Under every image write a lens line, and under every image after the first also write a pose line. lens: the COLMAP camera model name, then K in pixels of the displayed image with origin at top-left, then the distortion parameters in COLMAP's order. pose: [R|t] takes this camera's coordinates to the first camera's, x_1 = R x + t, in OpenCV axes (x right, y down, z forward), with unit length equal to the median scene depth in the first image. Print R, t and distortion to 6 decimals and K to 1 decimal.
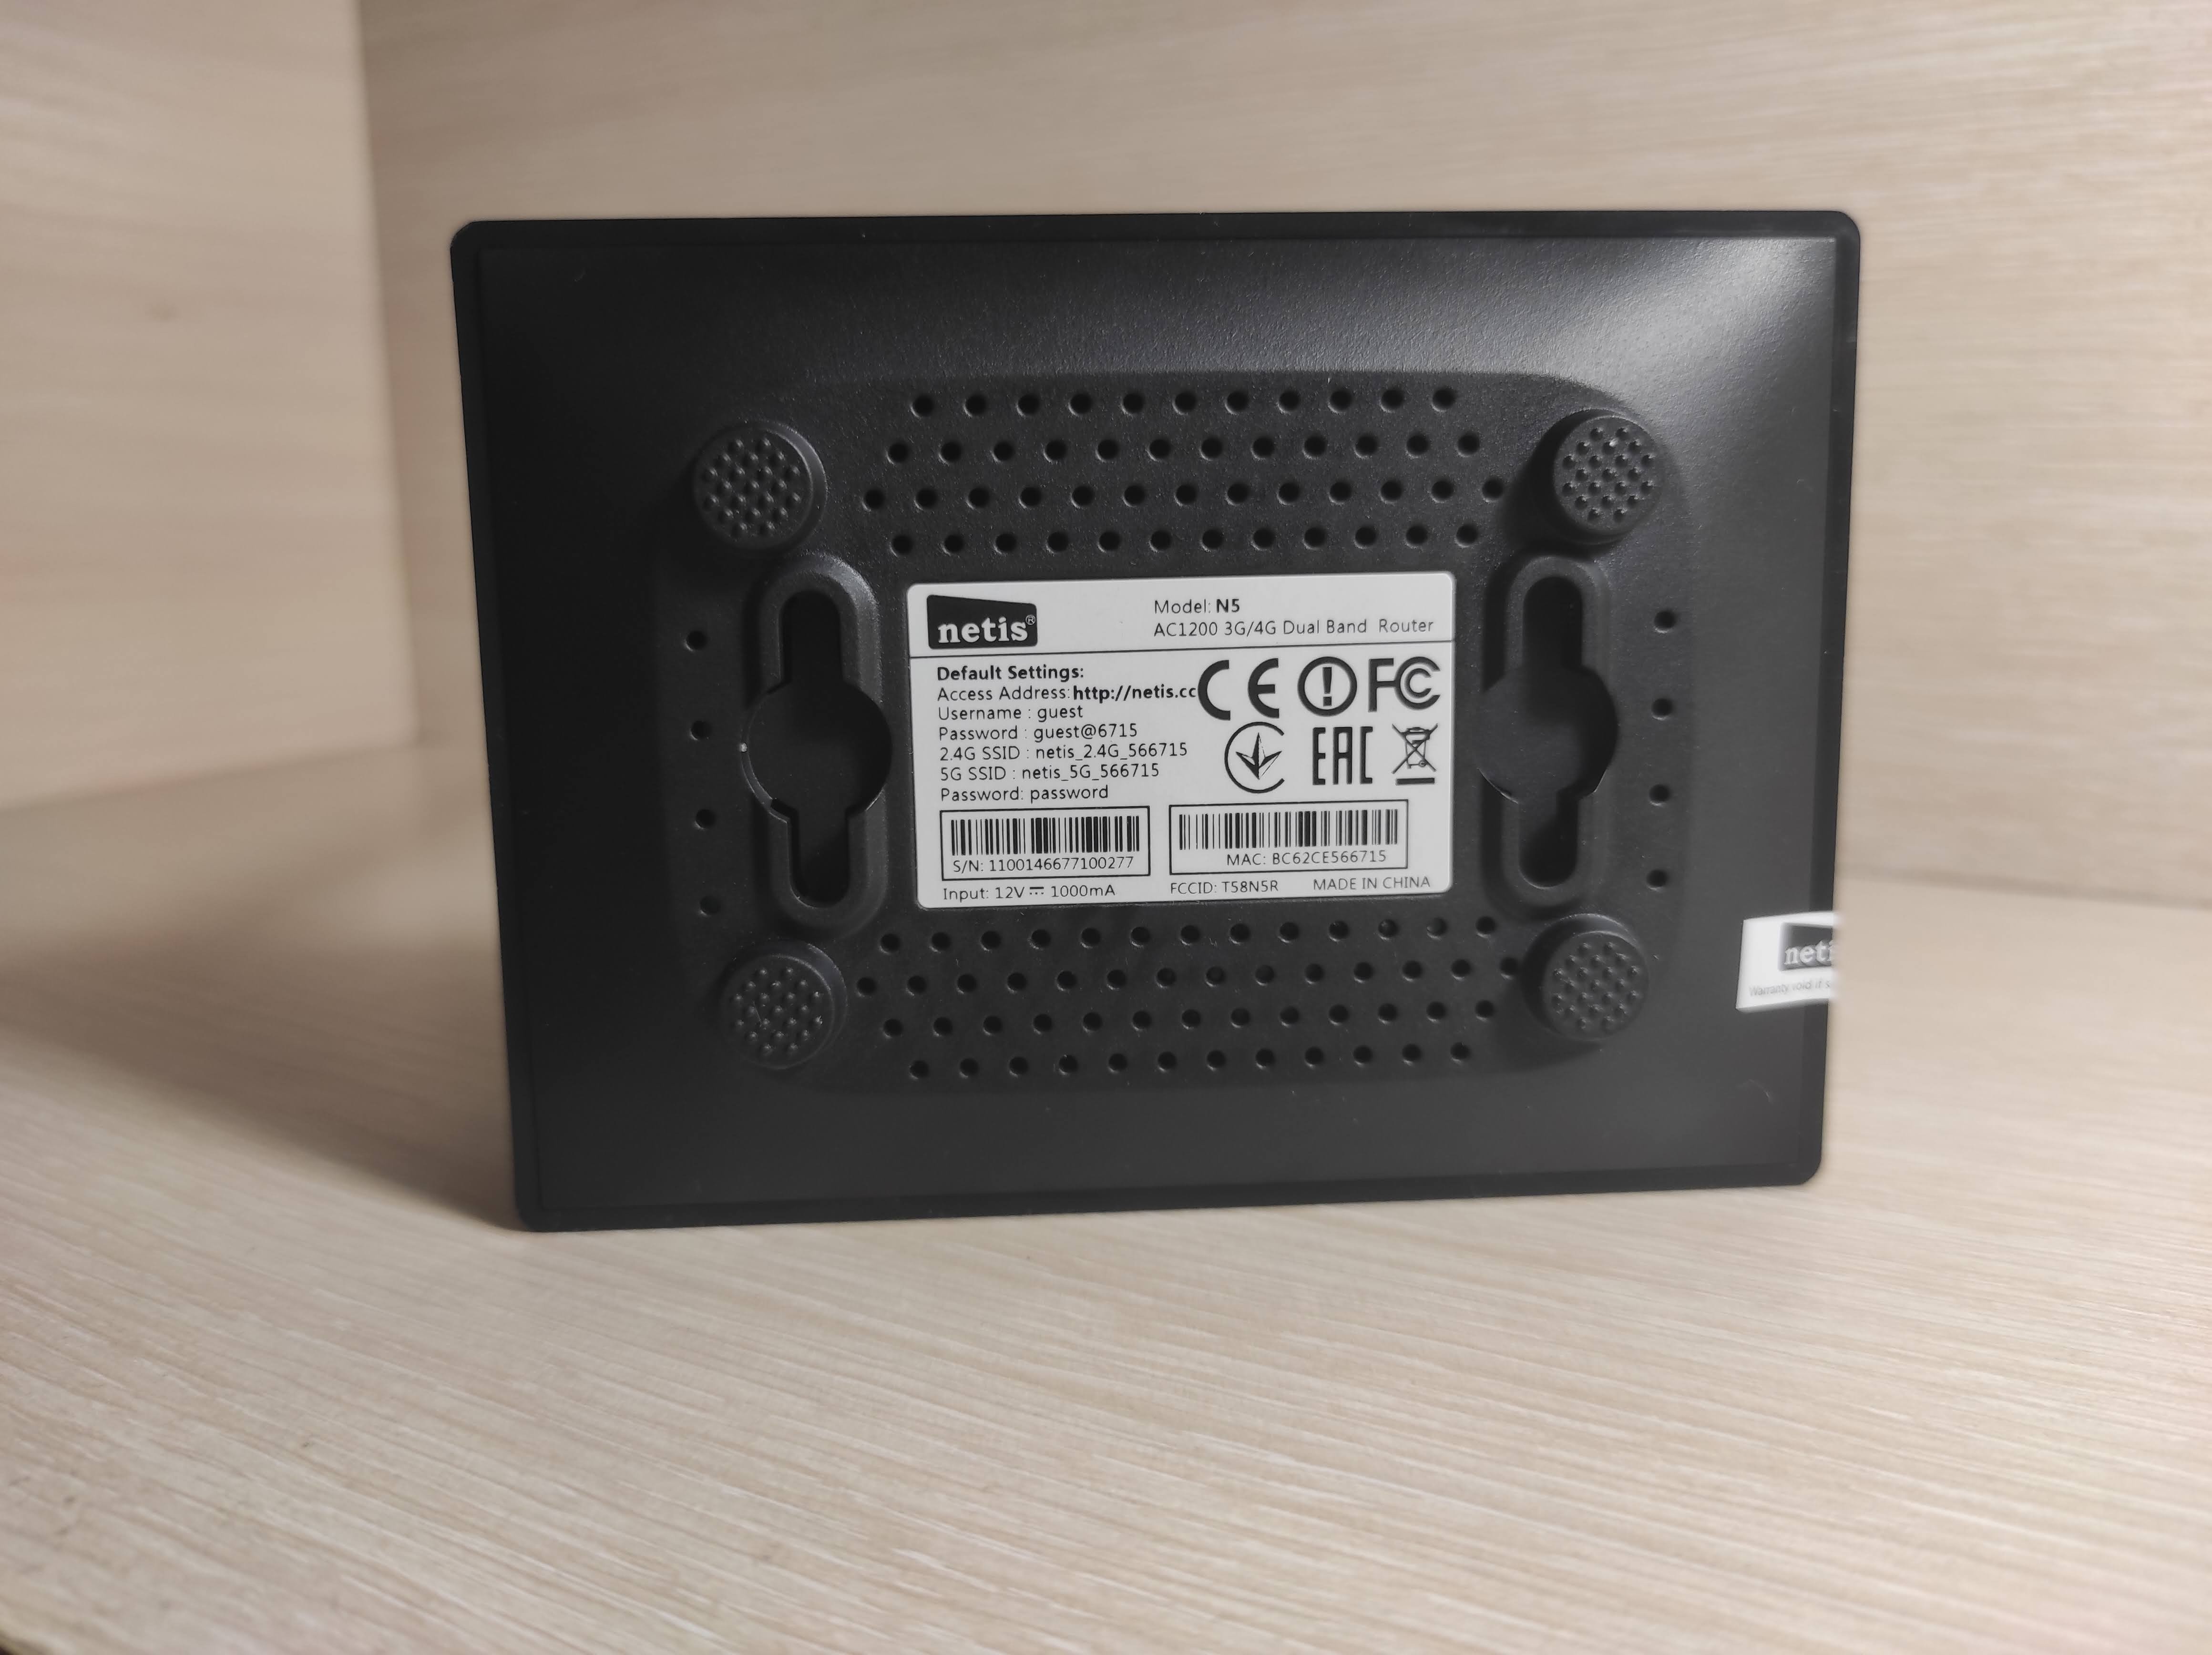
lens RADIAL K [[1751.8, 0, 1106.0], [0, 1751.8, 827.5], [0, 0, 1]] dist [-0.007224, -0.051073]
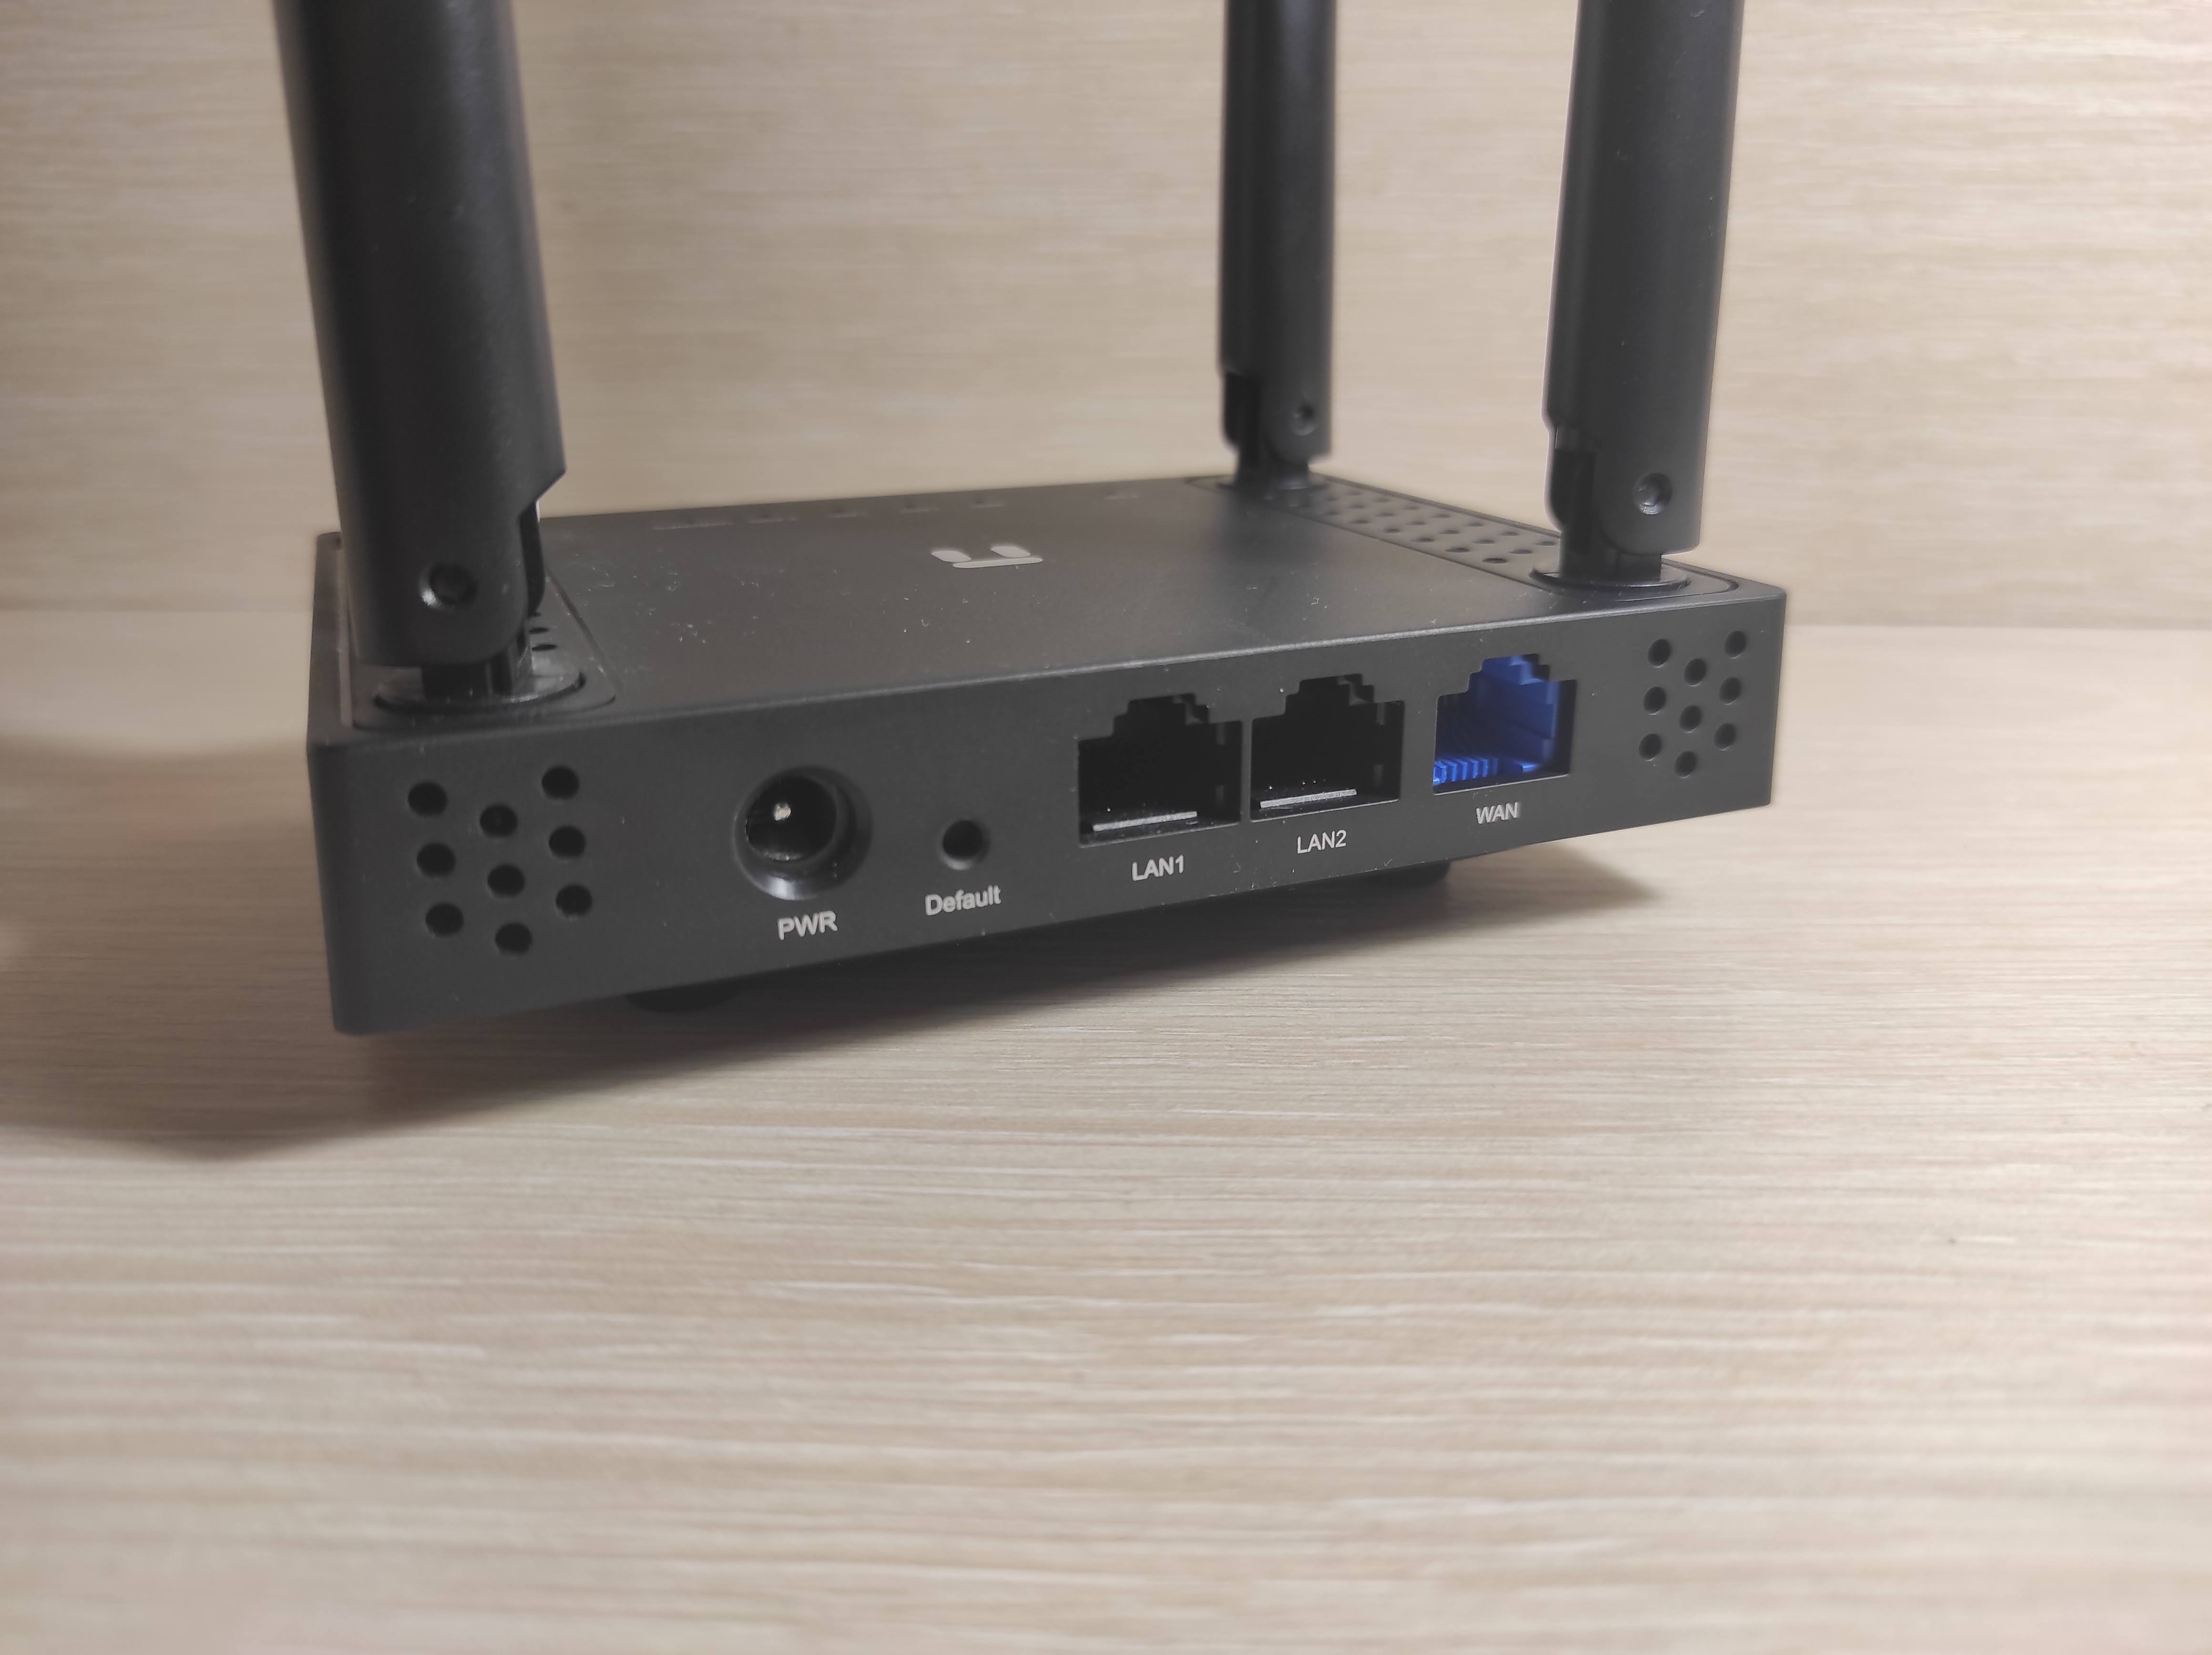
lens RADIAL K [[1751.8, 0, 1106.0], [0, 1751.8, 827.5], [0, 0, 1]] dist [-0.007224, -0.051073]
pose [[0.890221, -0.139227, 0.433730, -0.275885], [0.079415, 0.985001, 0.153188, -0.036022], [-0.448553, -0.101926, 0.887925, 0.396336]]
